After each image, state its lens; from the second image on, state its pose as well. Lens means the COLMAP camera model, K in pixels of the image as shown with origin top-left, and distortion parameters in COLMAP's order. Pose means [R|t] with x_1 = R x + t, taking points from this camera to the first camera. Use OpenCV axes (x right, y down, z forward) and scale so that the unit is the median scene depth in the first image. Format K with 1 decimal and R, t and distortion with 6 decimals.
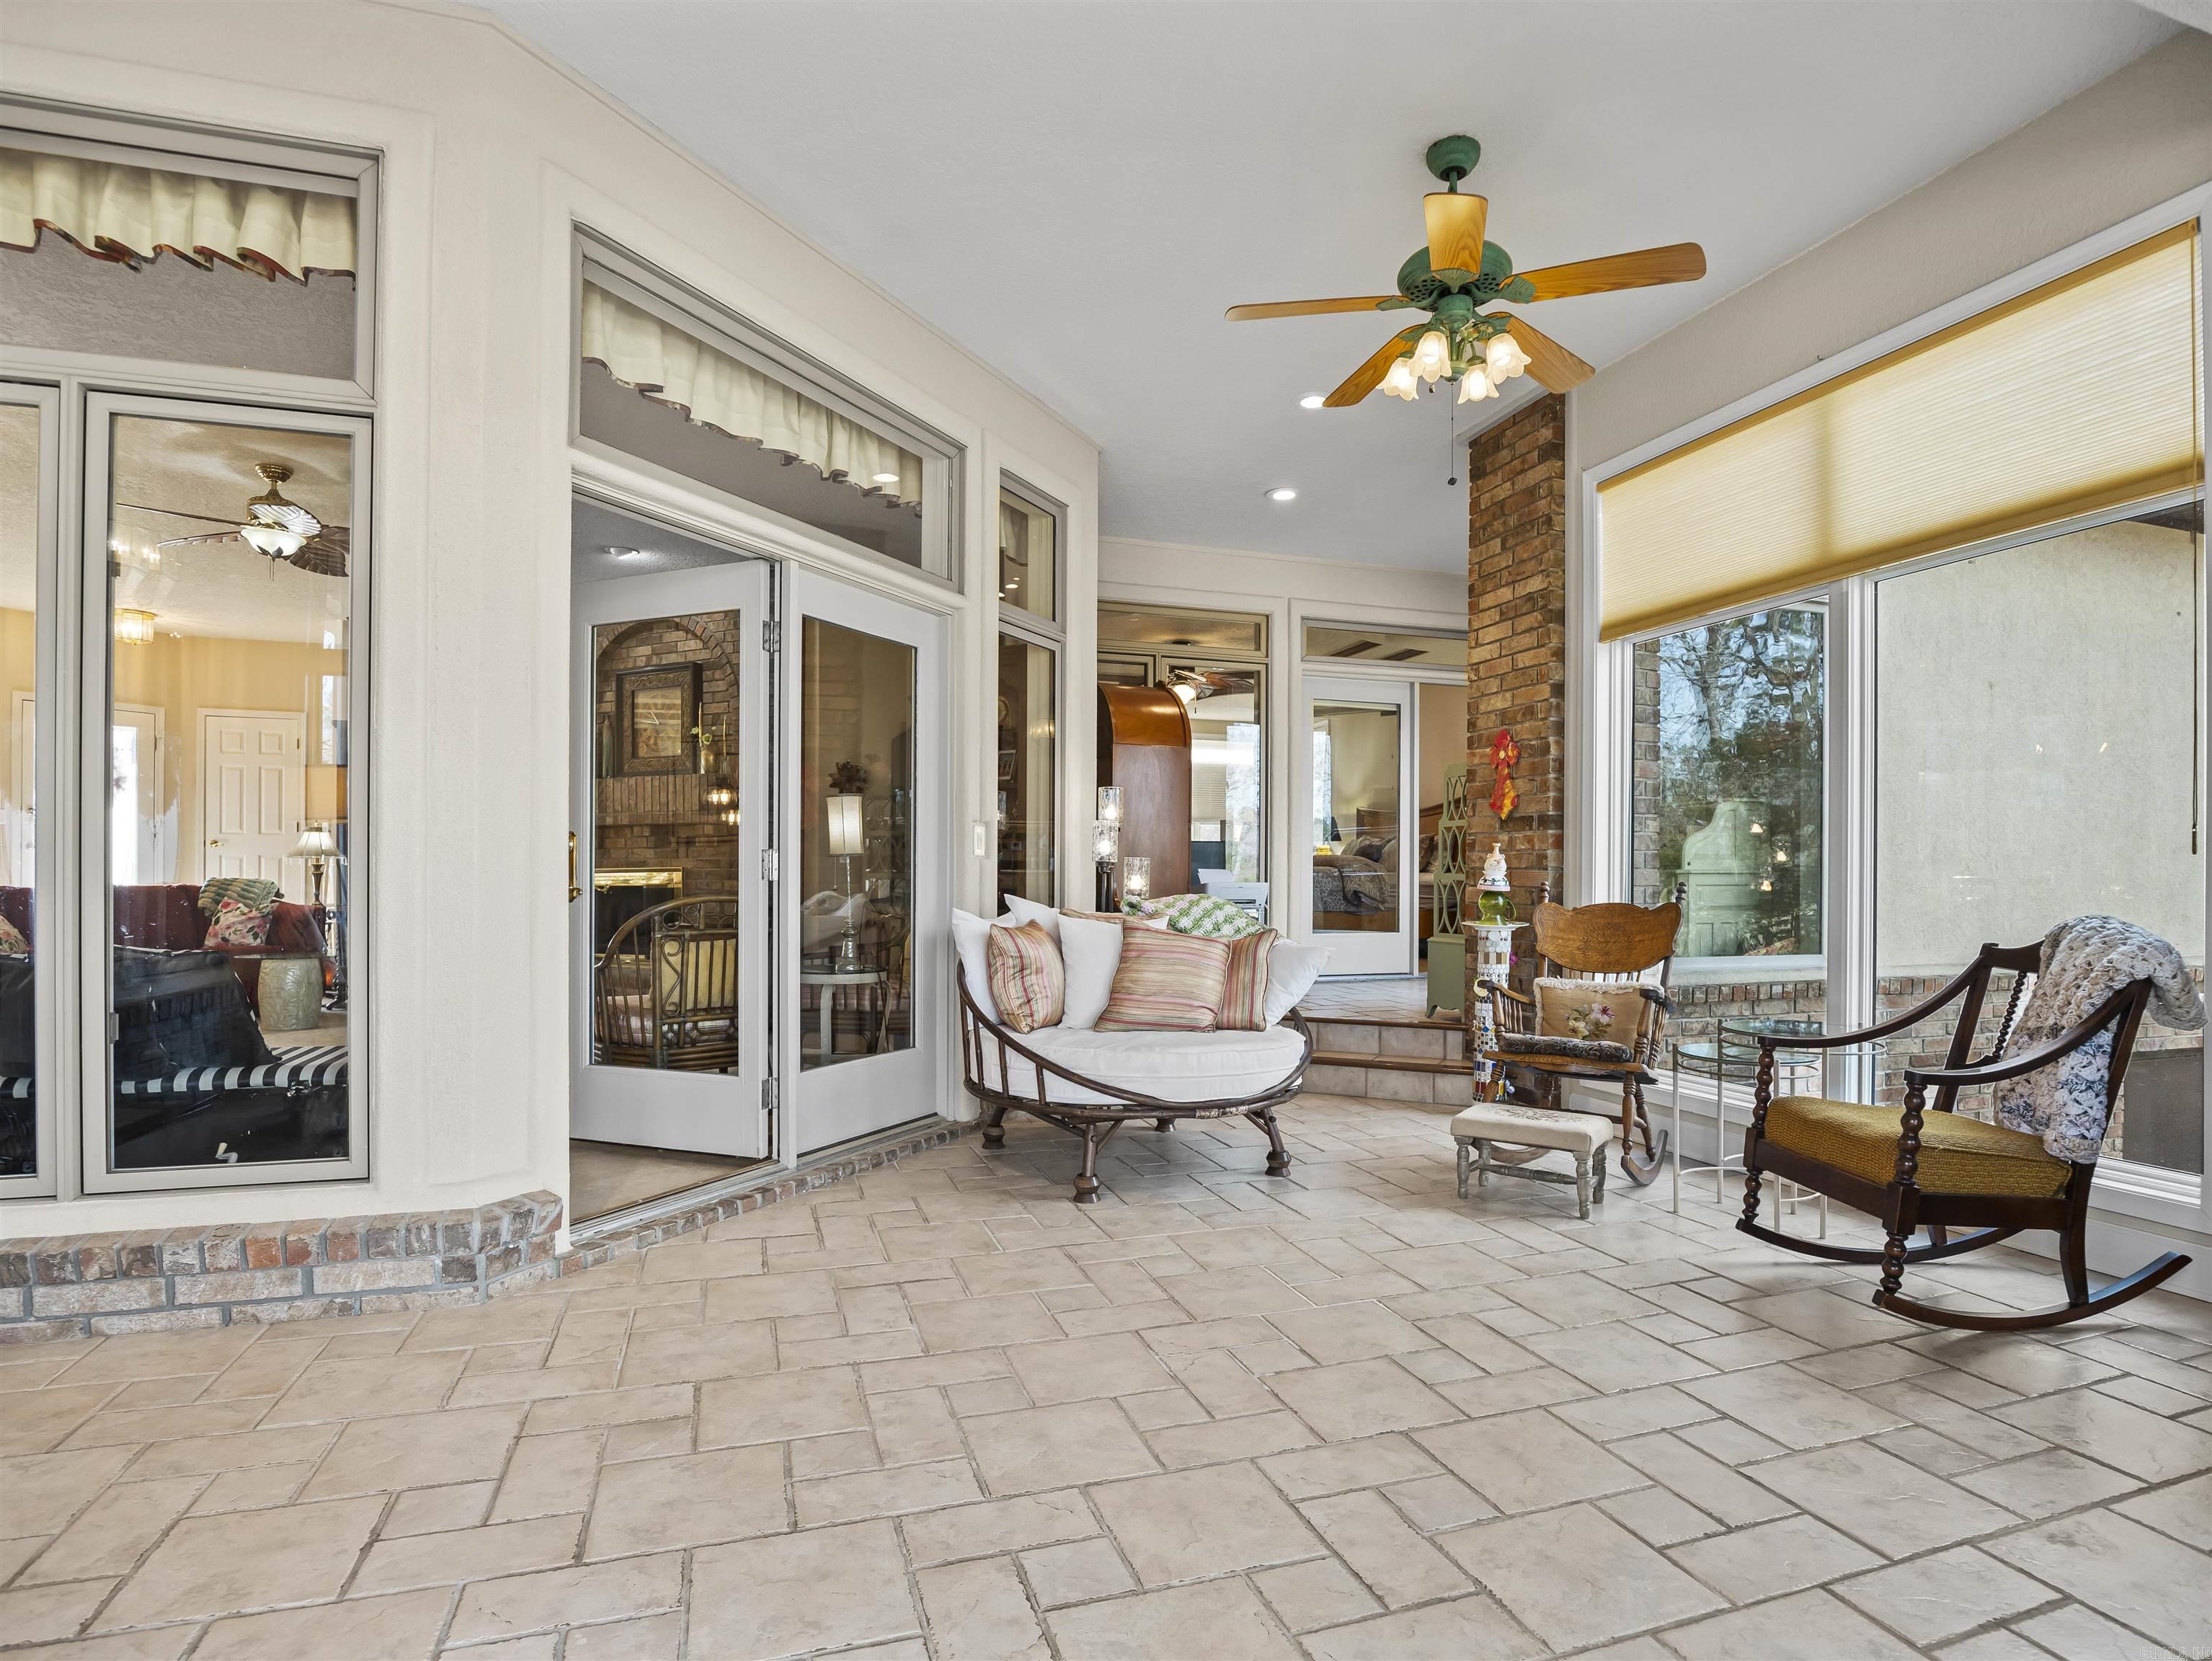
lens RADIAL K [[1159.6, 0, 1108.5], [0, 1159.6, 876.2], [0, 0, 1]] dist [-0.025323, -0.000009]
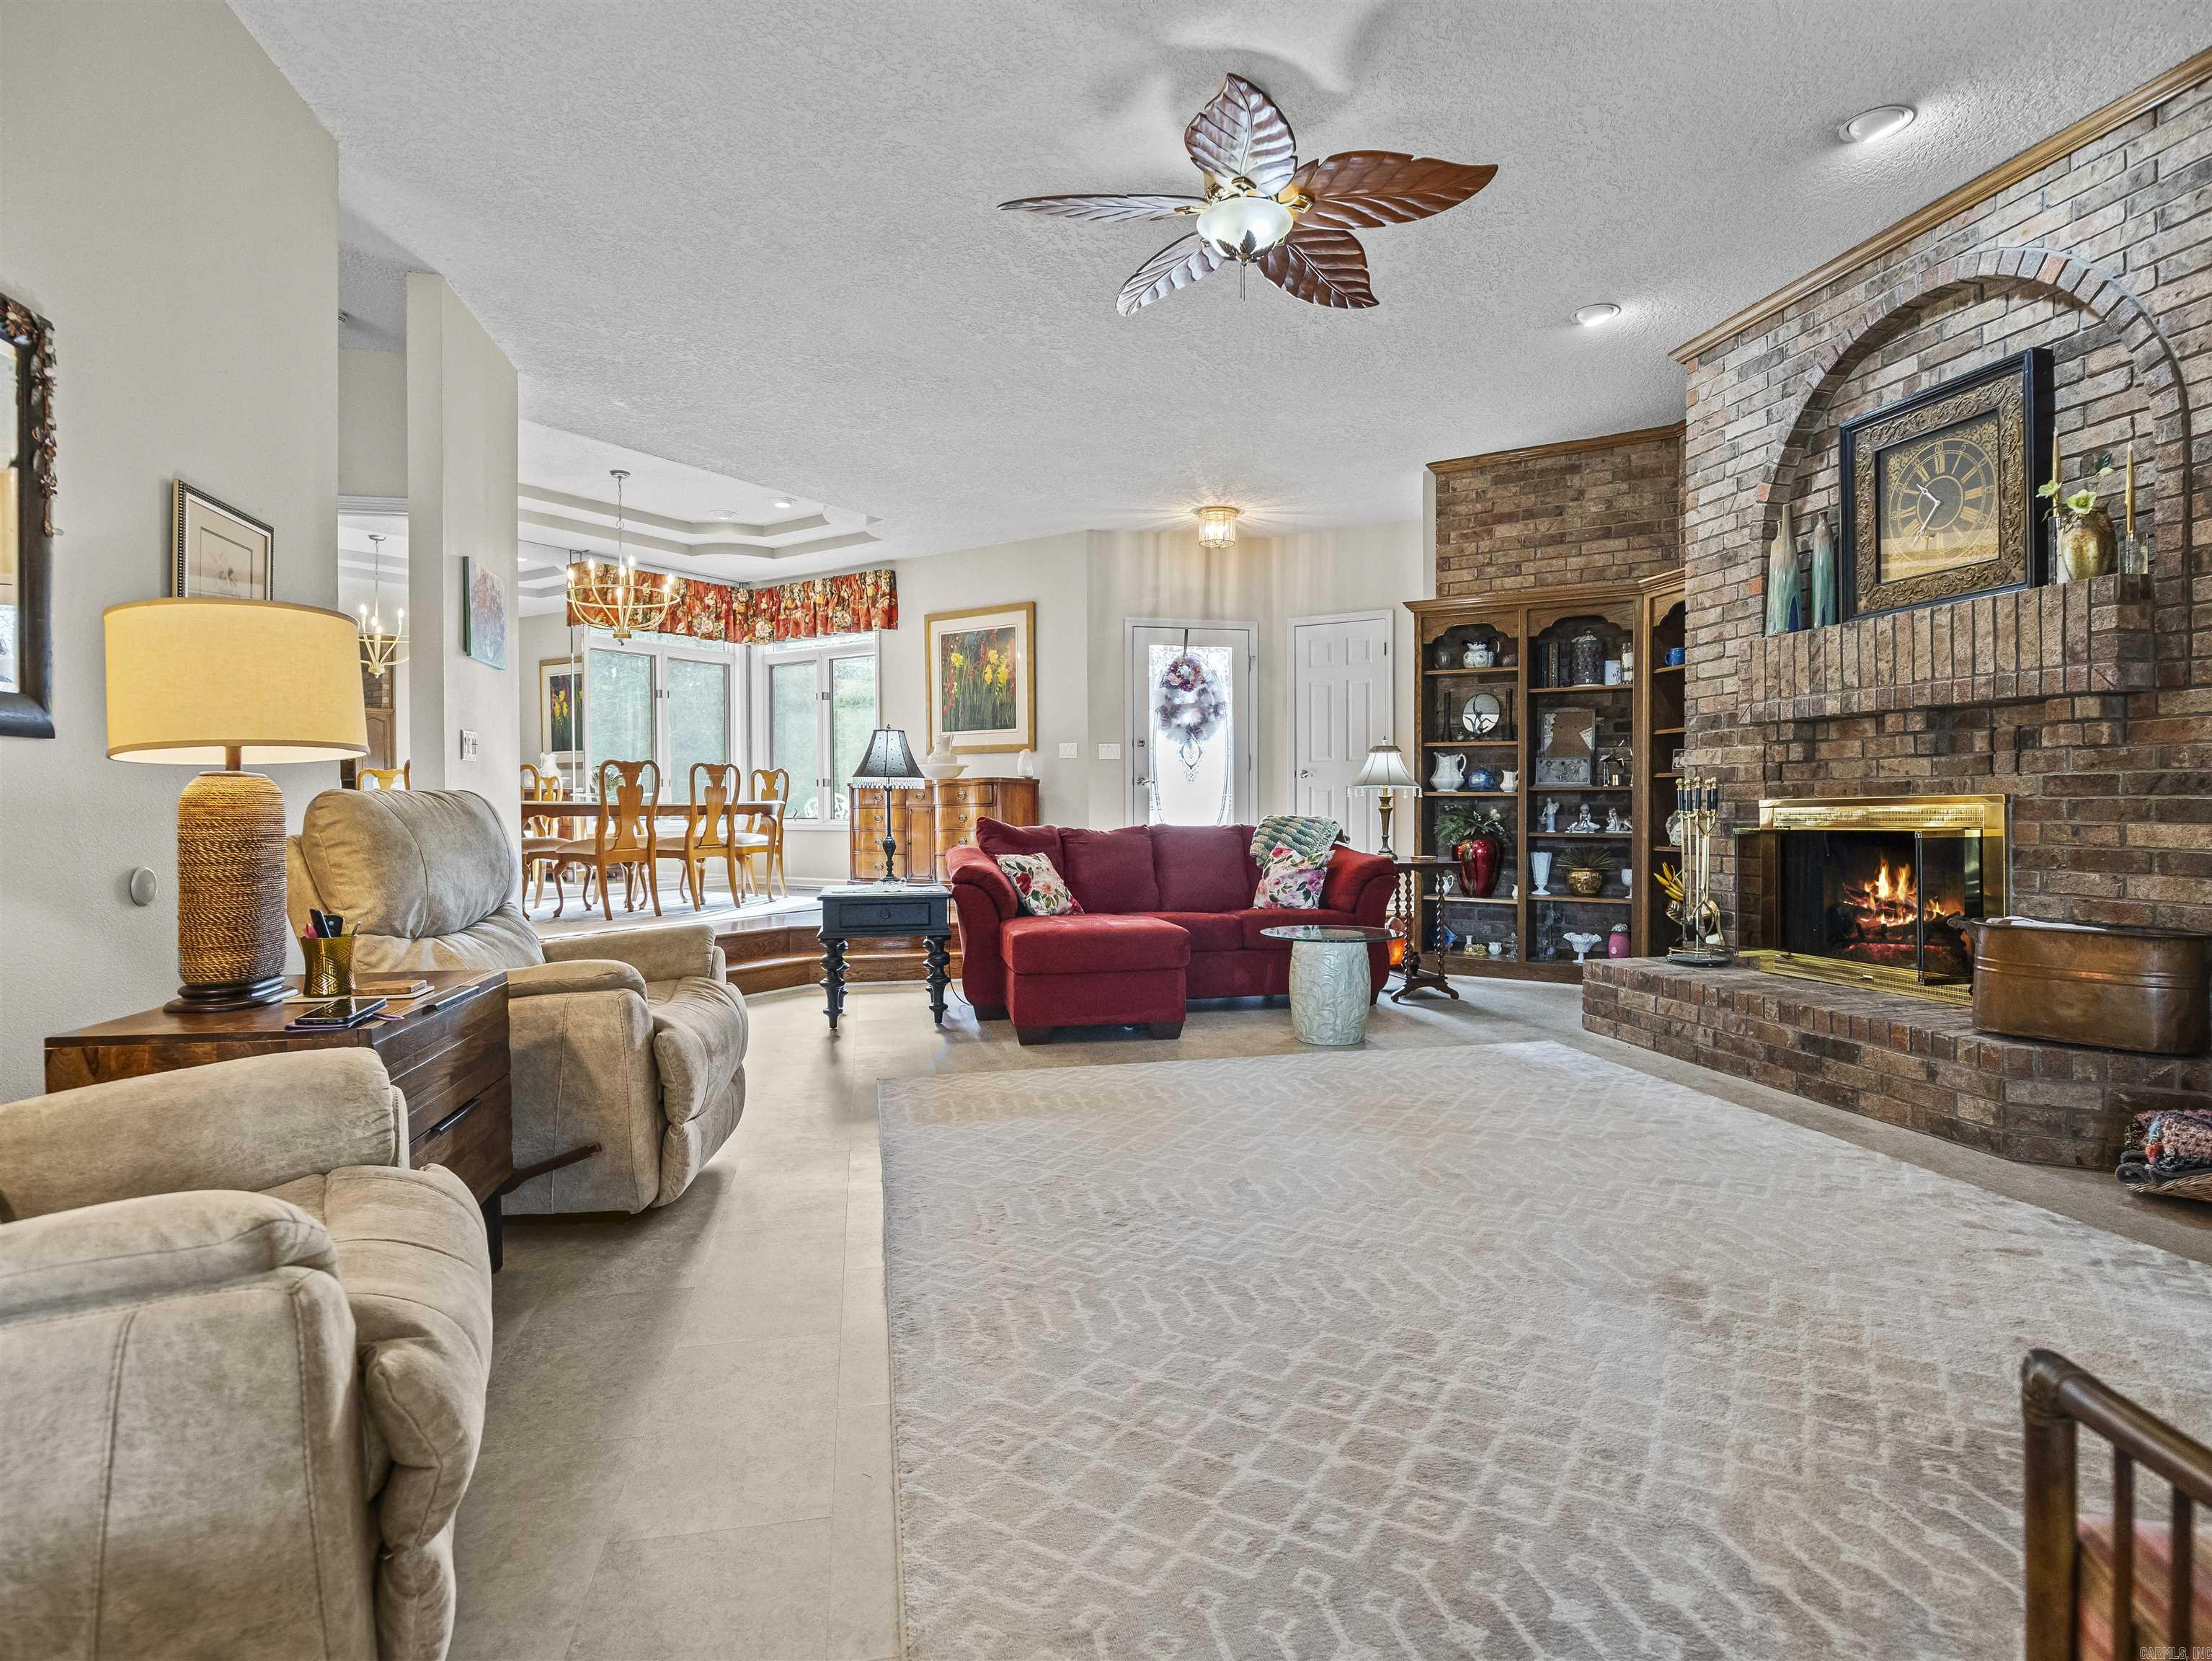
lens RADIAL K [[1167.5, 0, 1137.7], [0, 1167.5, 827.3], [0, 0, 1]] dist [-0.025320, -0.000375]
pose [[0.638001, 0.007802, -0.769996, -0.240231], [0.007296, 0.999843, 0.016176, -0.004351], [0.770001, -0.015938, 0.637843, 0.442035]]
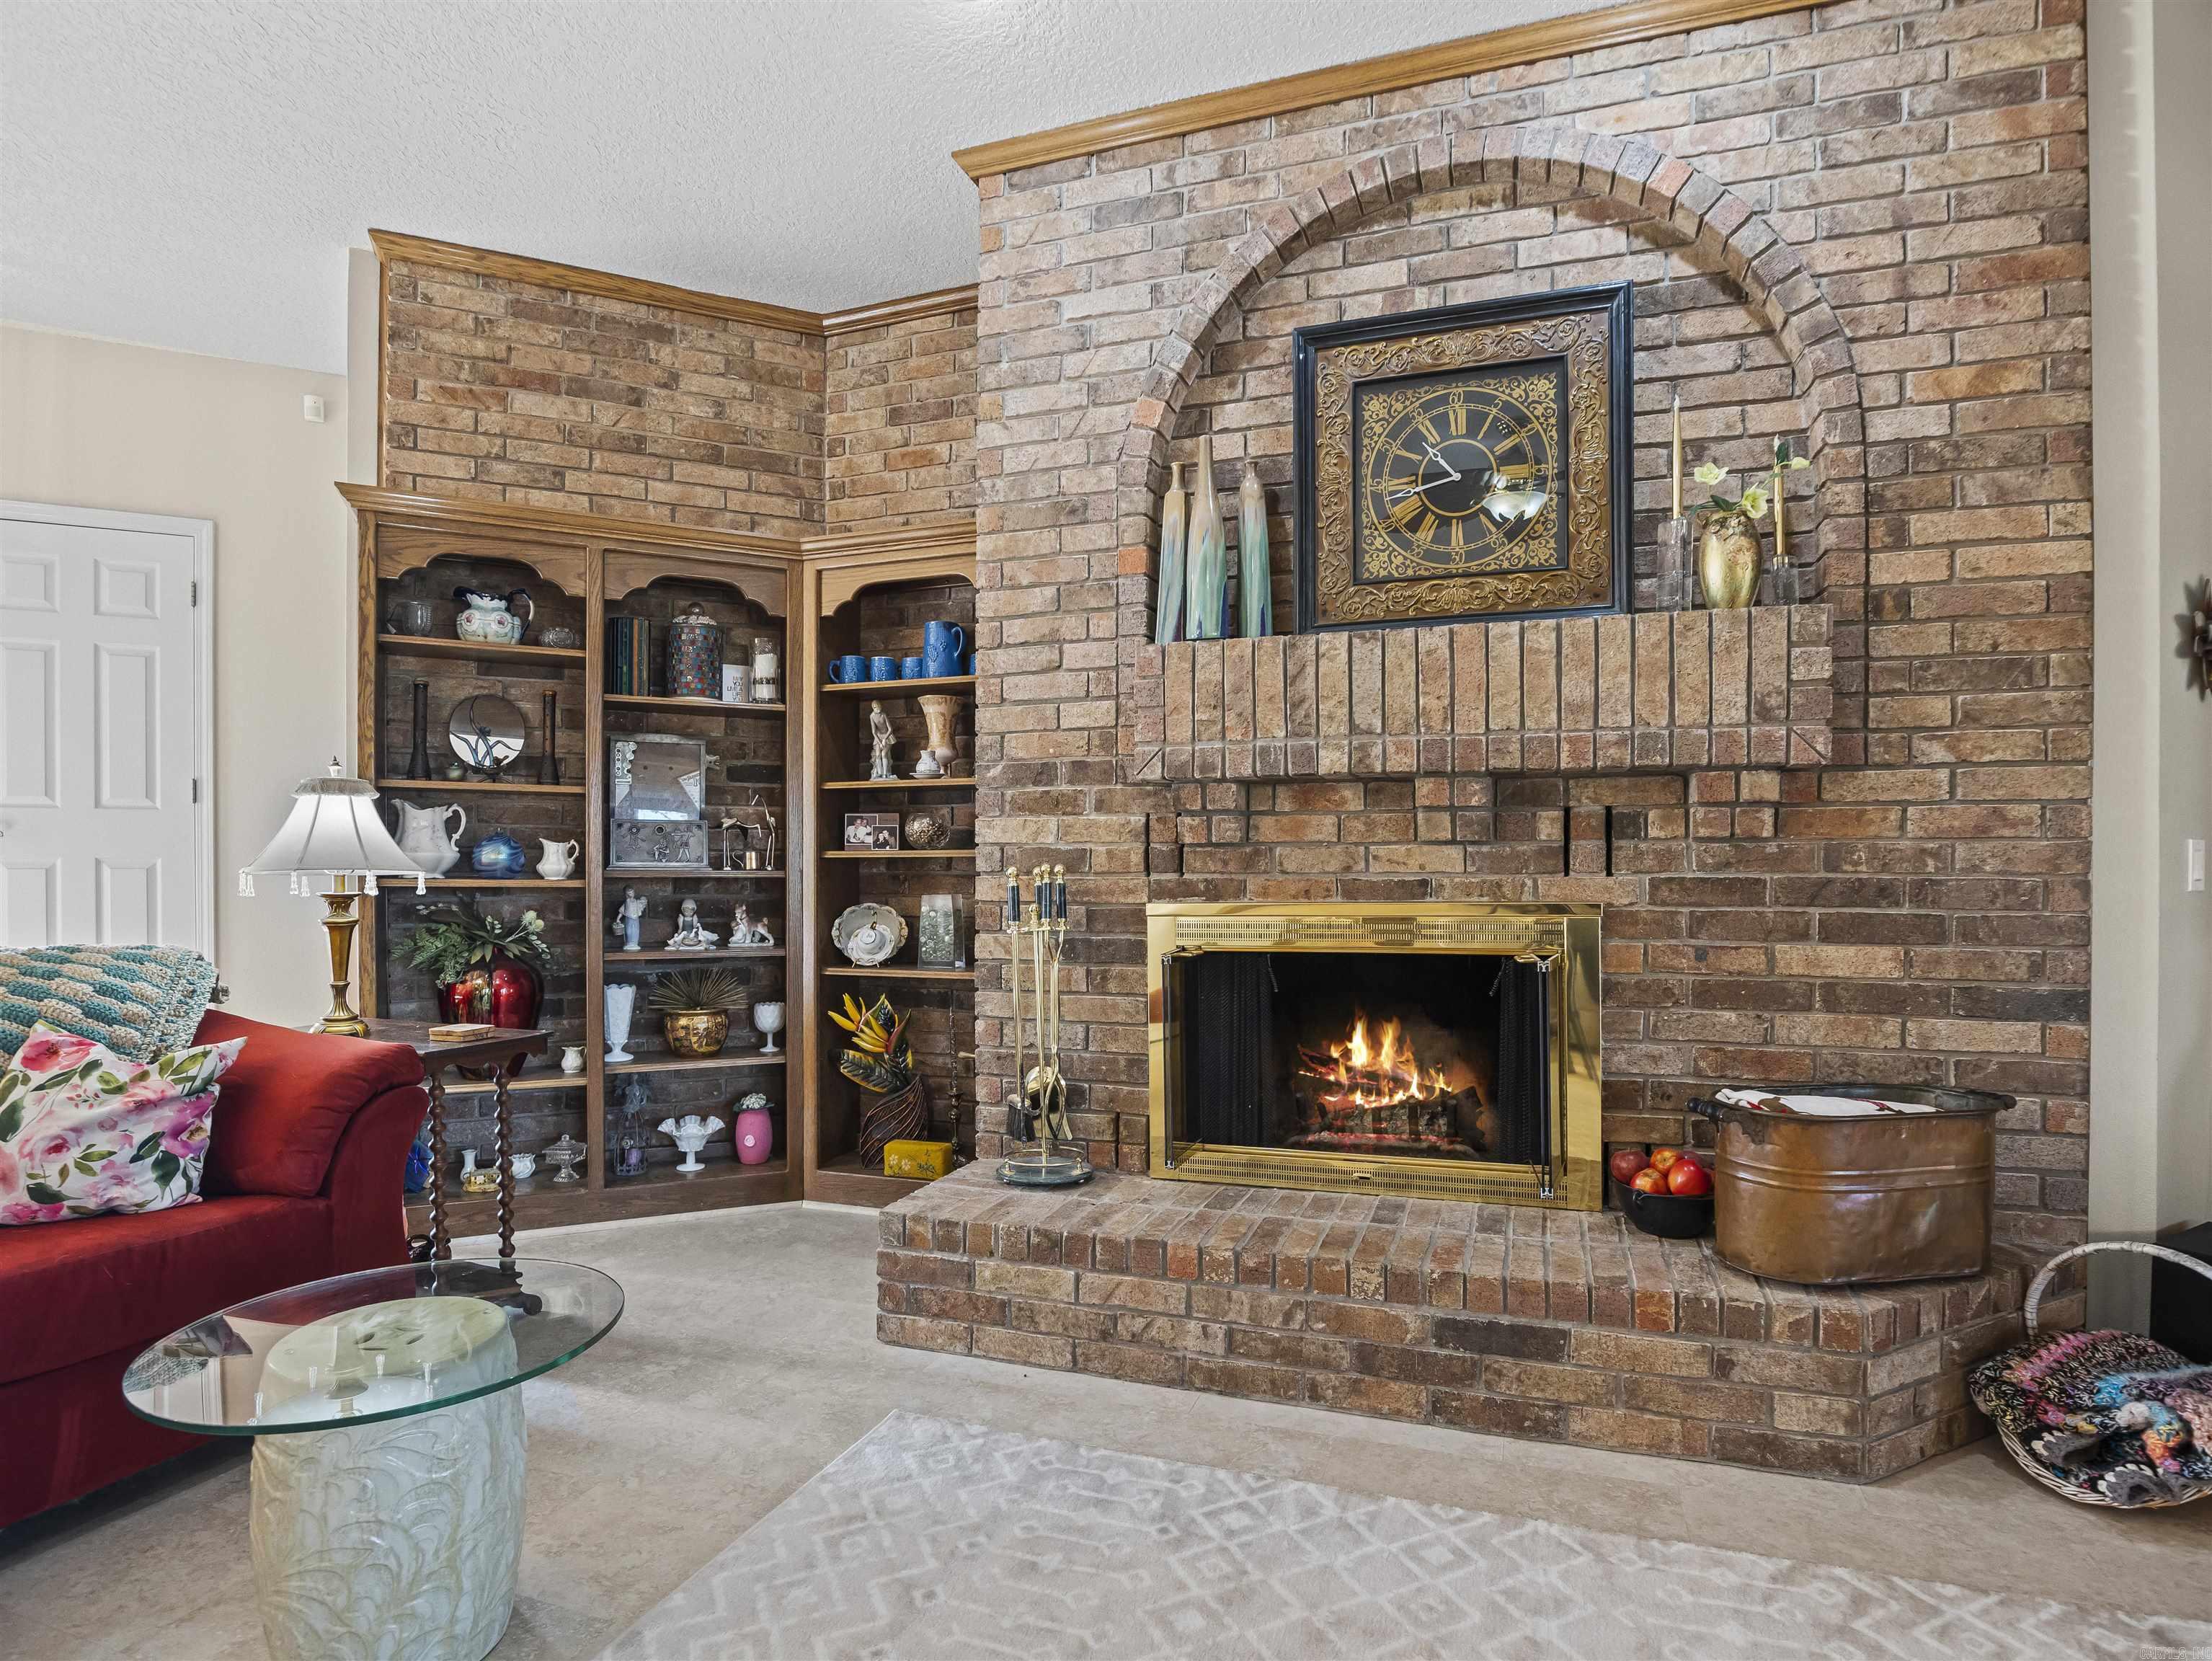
lens RADIAL K [[1170.7, 0, 1130.7], [0, 1170.7, 879.2], [0, 0, 1]] dist [-0.026060, -0.000252]
pose [[0.990974, -0.005600, 0.133936, -0.560624], [0.004026, 0.999920, 0.012018, -0.019210], [-0.133993, -0.011370, 0.990917, 0.706712]]
